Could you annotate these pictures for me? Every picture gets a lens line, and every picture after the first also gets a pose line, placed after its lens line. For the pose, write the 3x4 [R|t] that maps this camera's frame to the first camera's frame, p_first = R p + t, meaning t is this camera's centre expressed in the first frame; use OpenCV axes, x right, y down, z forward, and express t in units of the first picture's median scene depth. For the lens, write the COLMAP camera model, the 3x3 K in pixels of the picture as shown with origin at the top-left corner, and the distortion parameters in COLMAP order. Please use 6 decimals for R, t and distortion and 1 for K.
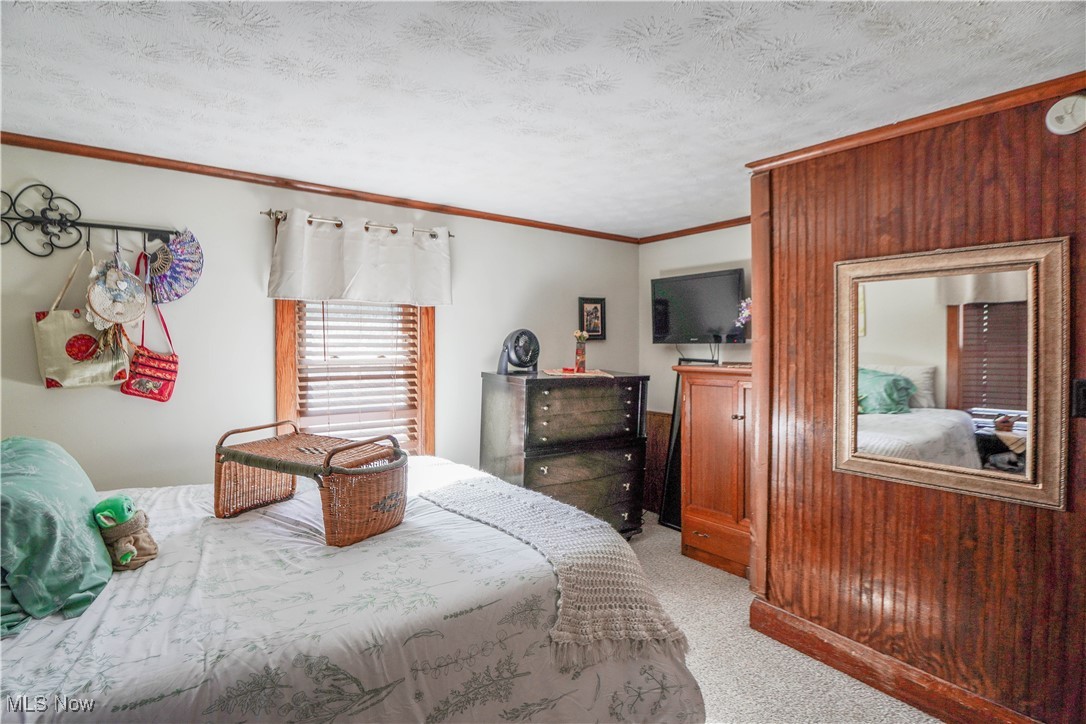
lens RADIAL K [[517.8, 0, 542.5], [0, 517.8, 355.0], [0, 0, 1]] dist [-0.012215, 0.000515]
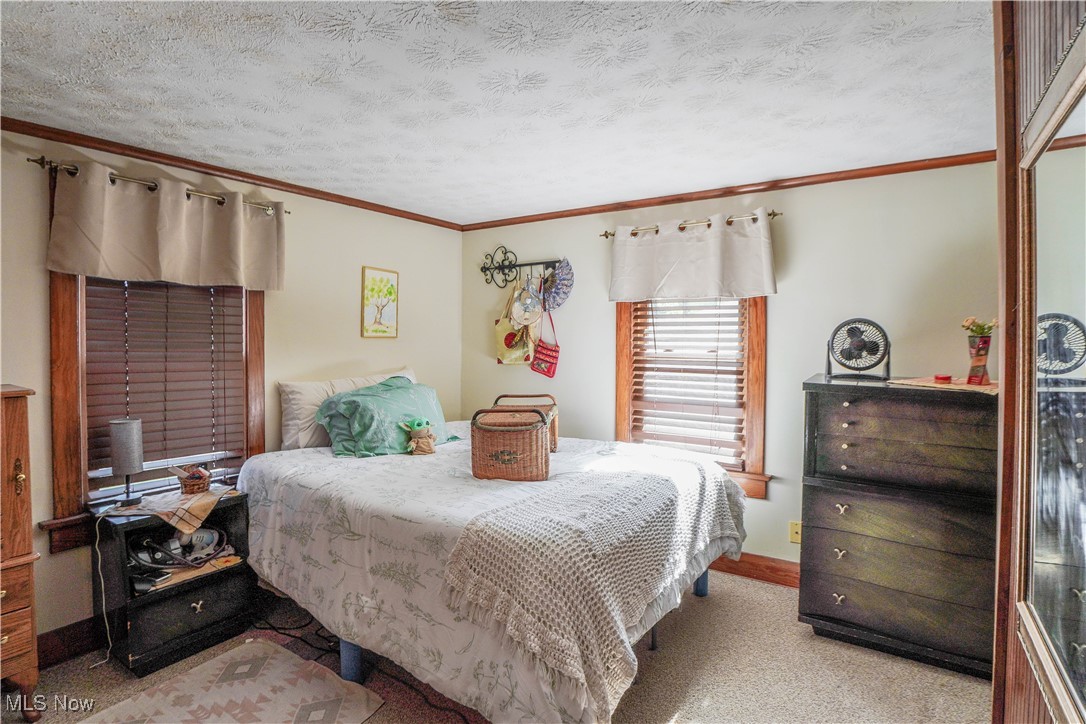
lens RADIAL K [[552.8, 0, 550.2], [0, 552.8, 357.3], [0, 0, 1]] dist [-0.040629, 0.002745]
pose [[0.365942, 0.028576, -0.930199, 0.752051], [-0.024309, 0.999481, 0.021141, -0.000557], [0.930320, 0.014876, 0.366447, 0.426775]]
